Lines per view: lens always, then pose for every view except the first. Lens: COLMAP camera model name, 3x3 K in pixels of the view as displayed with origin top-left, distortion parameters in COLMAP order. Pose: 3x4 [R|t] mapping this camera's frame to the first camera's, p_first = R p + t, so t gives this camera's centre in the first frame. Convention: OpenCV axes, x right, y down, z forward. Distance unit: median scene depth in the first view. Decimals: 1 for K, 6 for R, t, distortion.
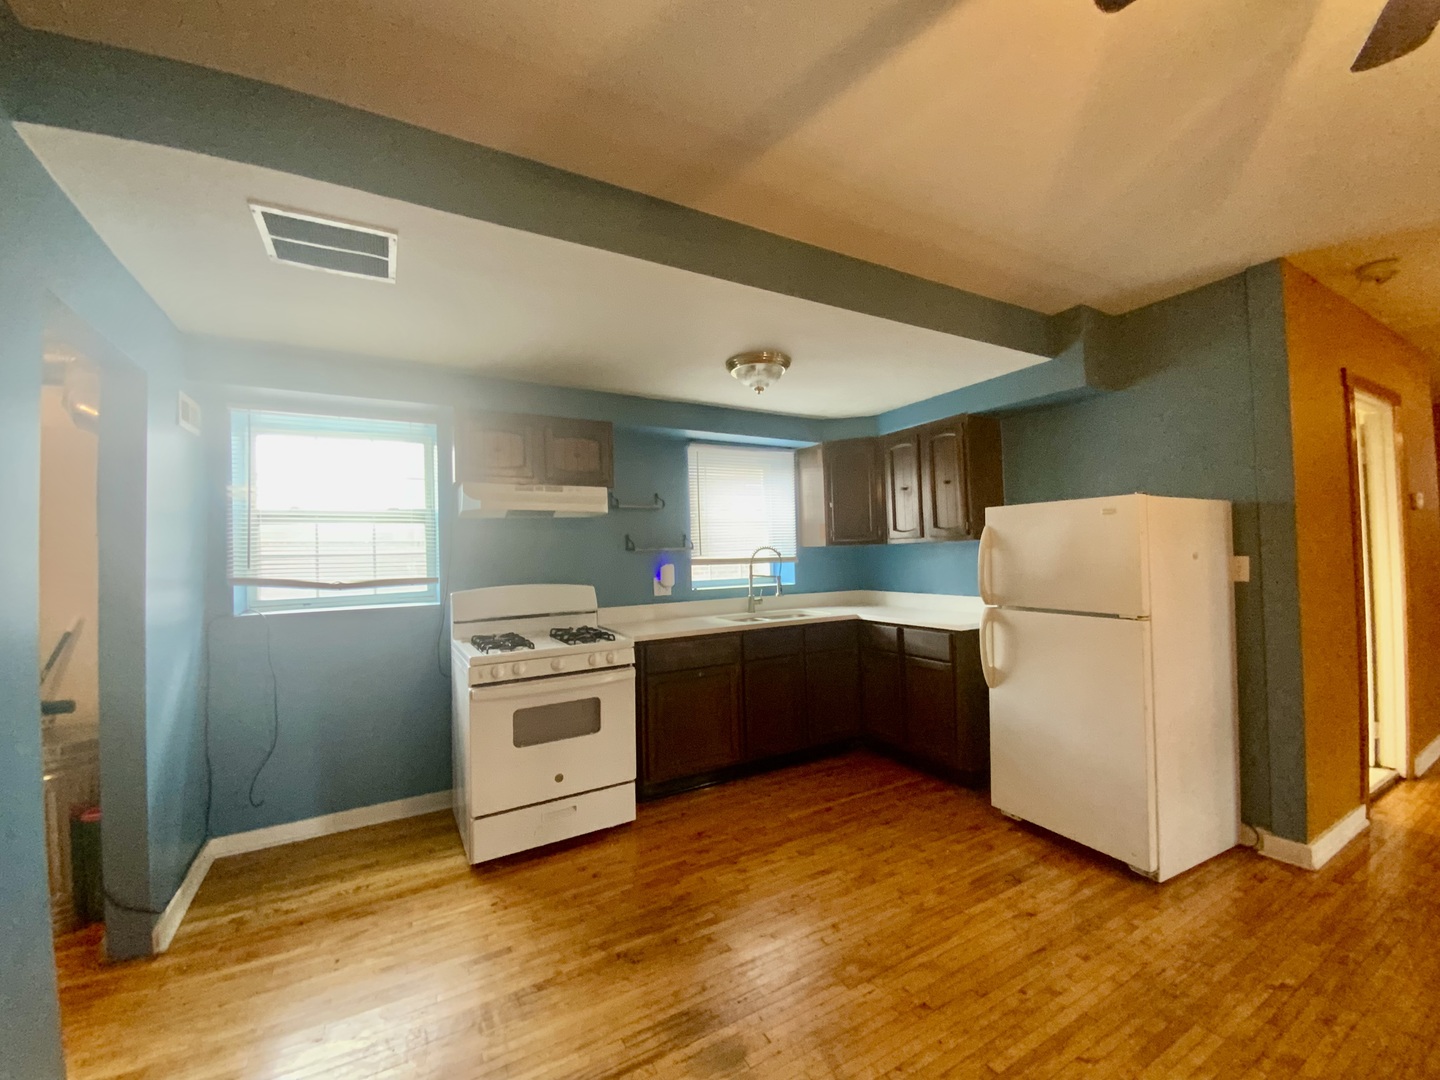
lens RADIAL K [[583.3, 0, 720.0], [0, 583.3, 540.0], [0, 0, 1]] dist [0.000585, -0.005695]
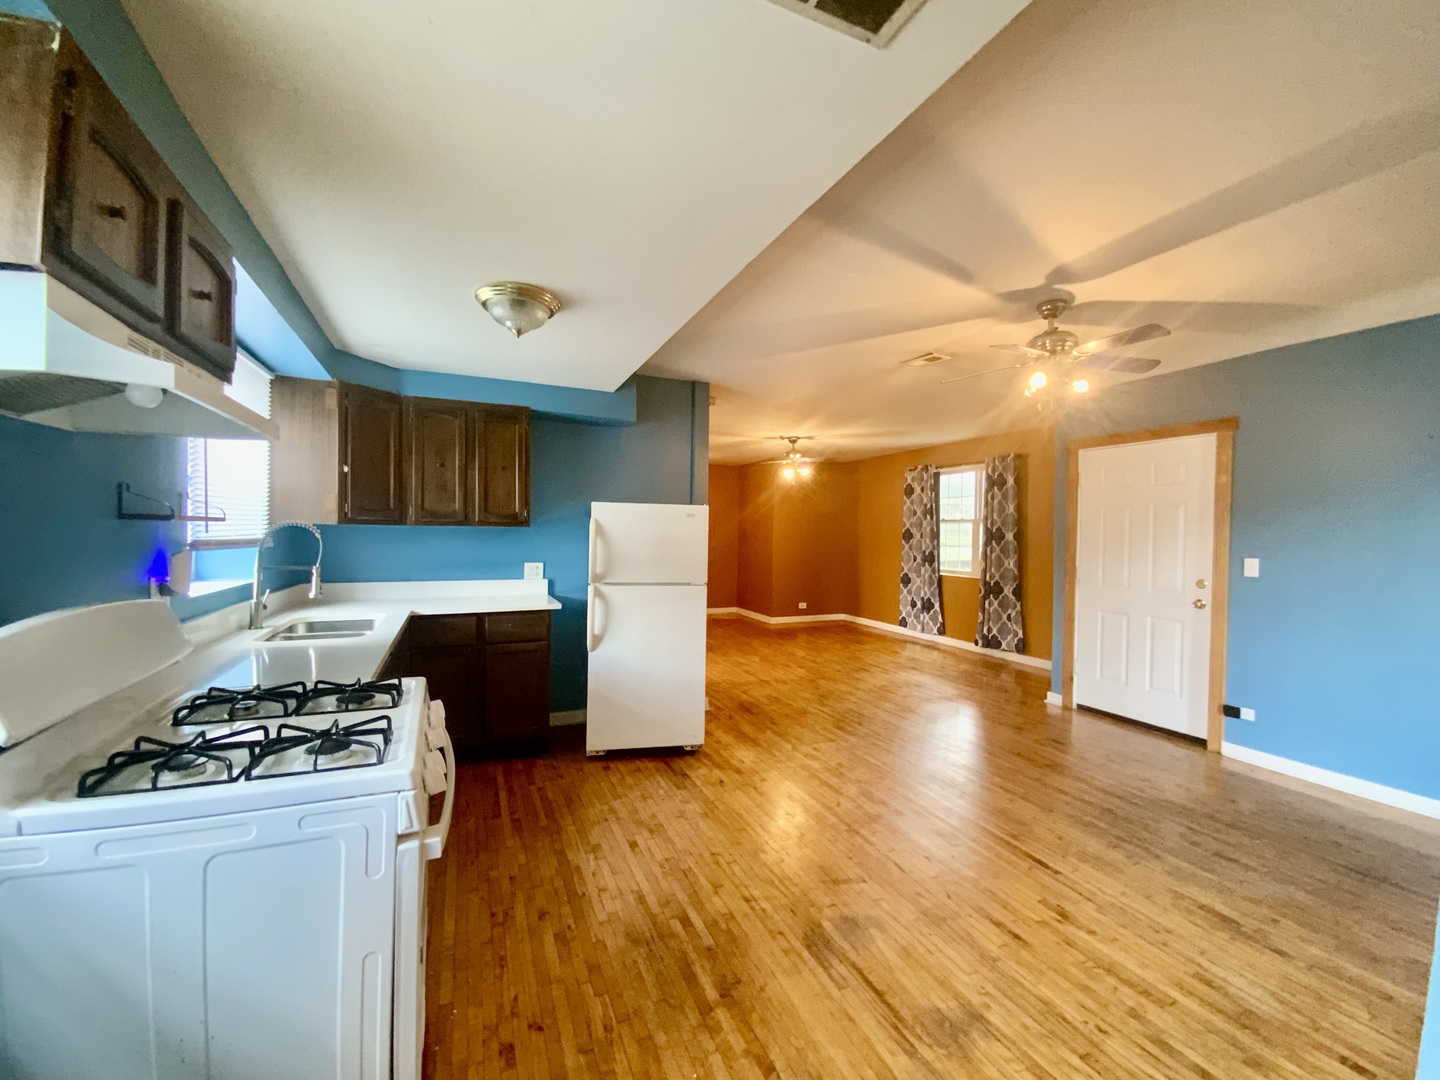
lens RADIAL K [[582.4, 0, 720.0], [0, 582.4, 540.0], [0, 0, 1]] dist [0.026109, -0.021732]
pose [[0.103864, 0.014667, 0.994483, -0.728794], [-0.042919, 0.999026, -0.010251, 0.024034], [-0.993665, -0.041617, 0.104392, 0.644114]]
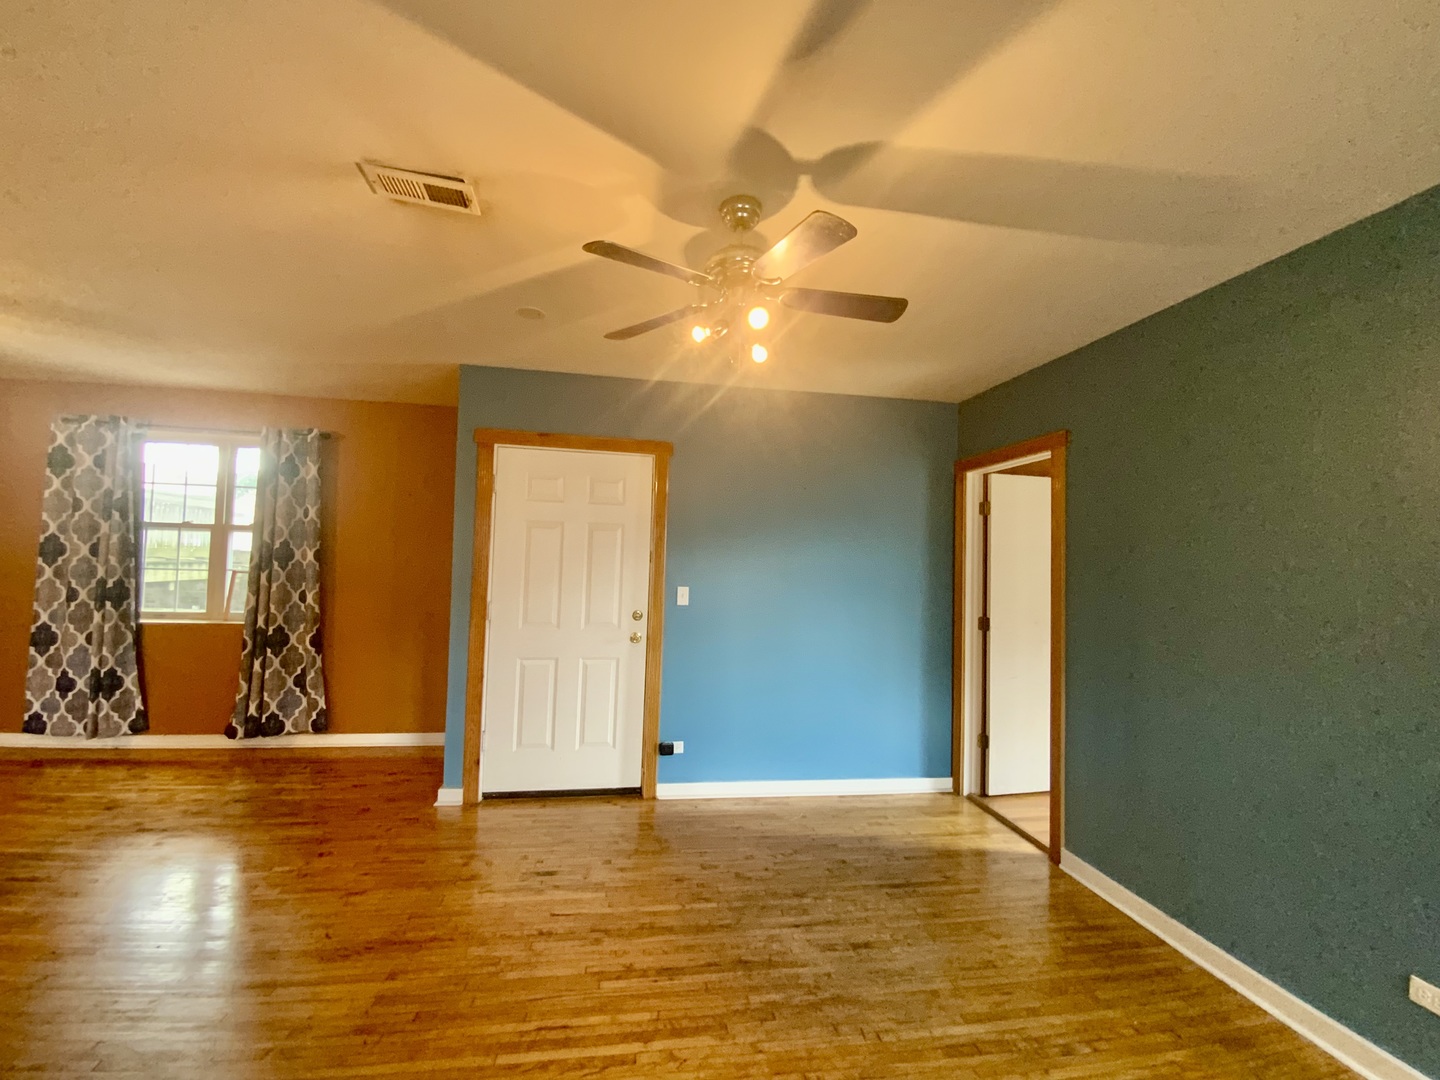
lens RADIAL K [[582.4, 0, 720.0], [0, 582.4, 540.0], [0, 0, 1]] dist [0.026109, -0.021732]
pose [[-0.935639, 0.010631, 0.352798, 0.133714], [-0.015551, 0.997334, -0.071296, -0.010431], [-0.352615, -0.072194, -0.932979, 0.776409]]
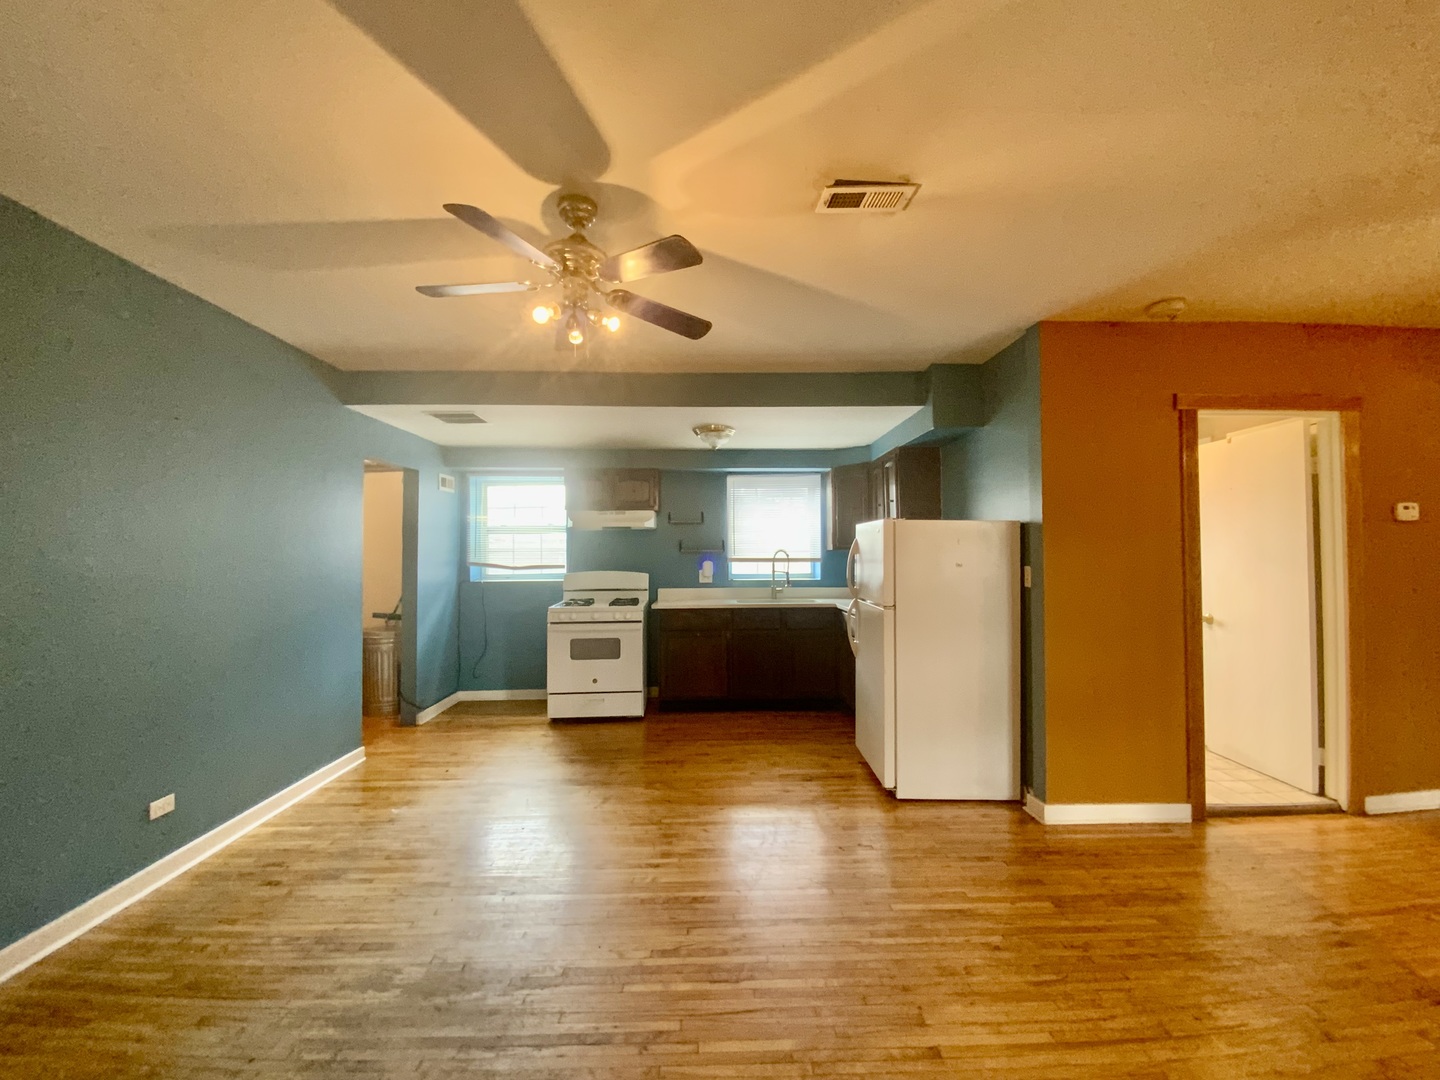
lens RADIAL K [[582.4, 0, 720.0], [0, 582.4, 540.0], [0, 0, 1]] dist [0.026109, -0.021732]
pose [[0.881388, 0.009282, -0.472302, 0.812786], [-0.006085, 0.999947, 0.008296, -0.029528], [0.472354, -0.004438, 0.881398, -0.337098]]
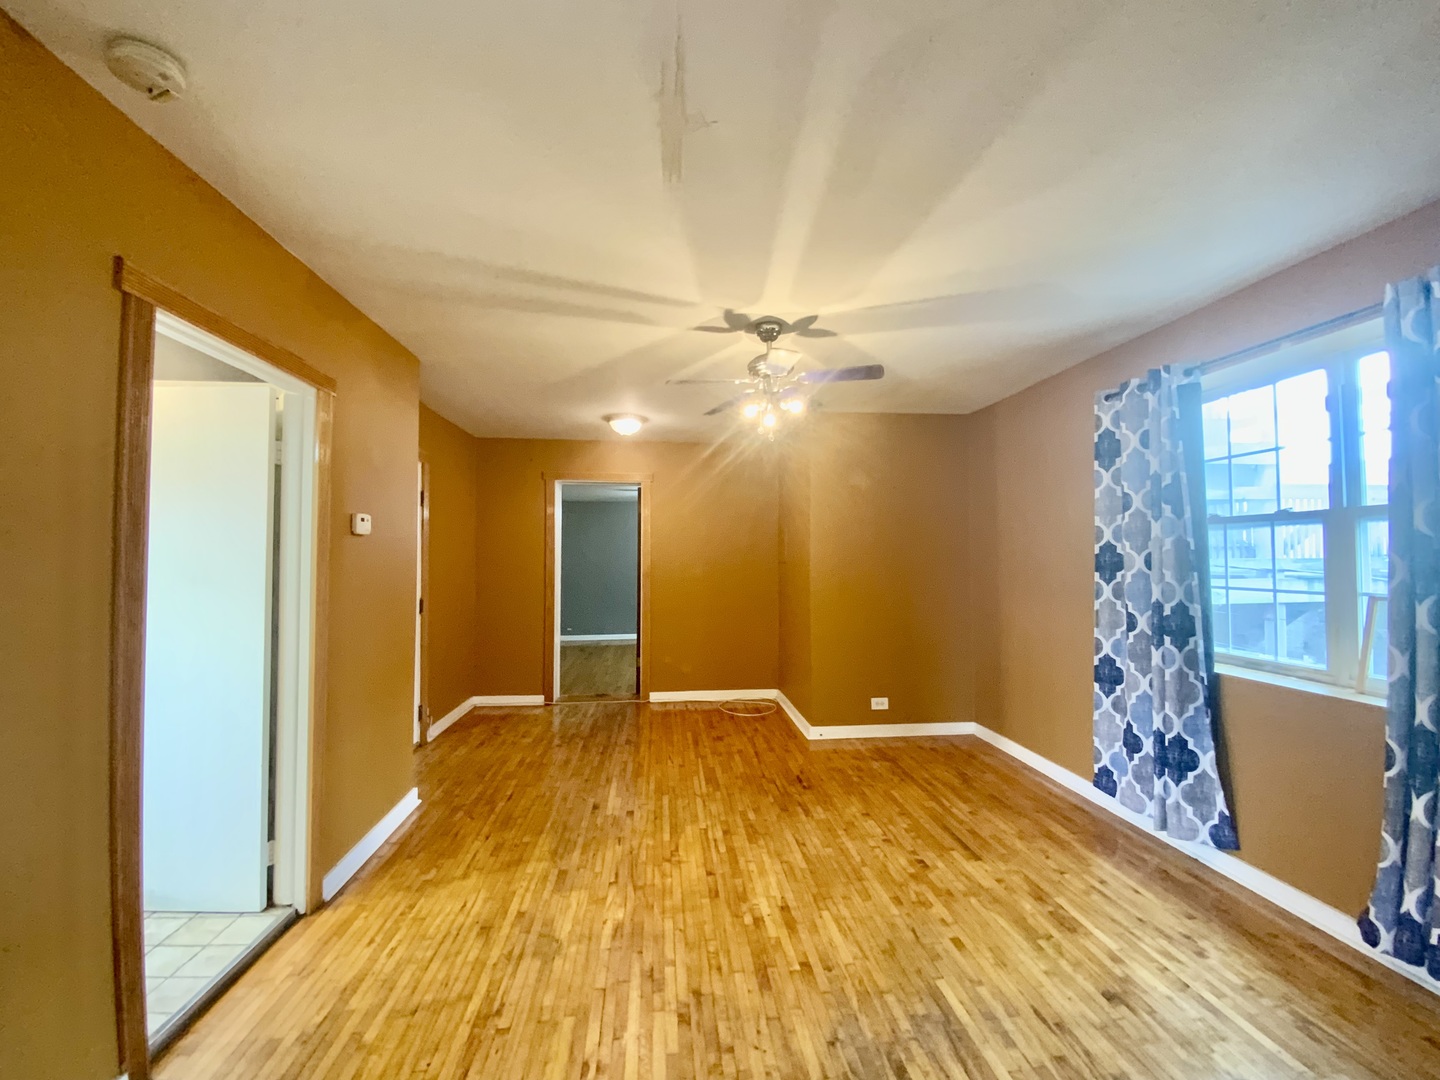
lens RADIAL K [[582.4, 0, 720.0], [0, 582.4, 540.0], [0, 0, 1]] dist [0.026109, -0.021732]
pose [[0.406912, 0.050831, 0.912052, 0.793875], [-0.032435, 0.998625, -0.041185, -0.033967], [-0.912892, -0.012824, 0.408001, 0.270975]]
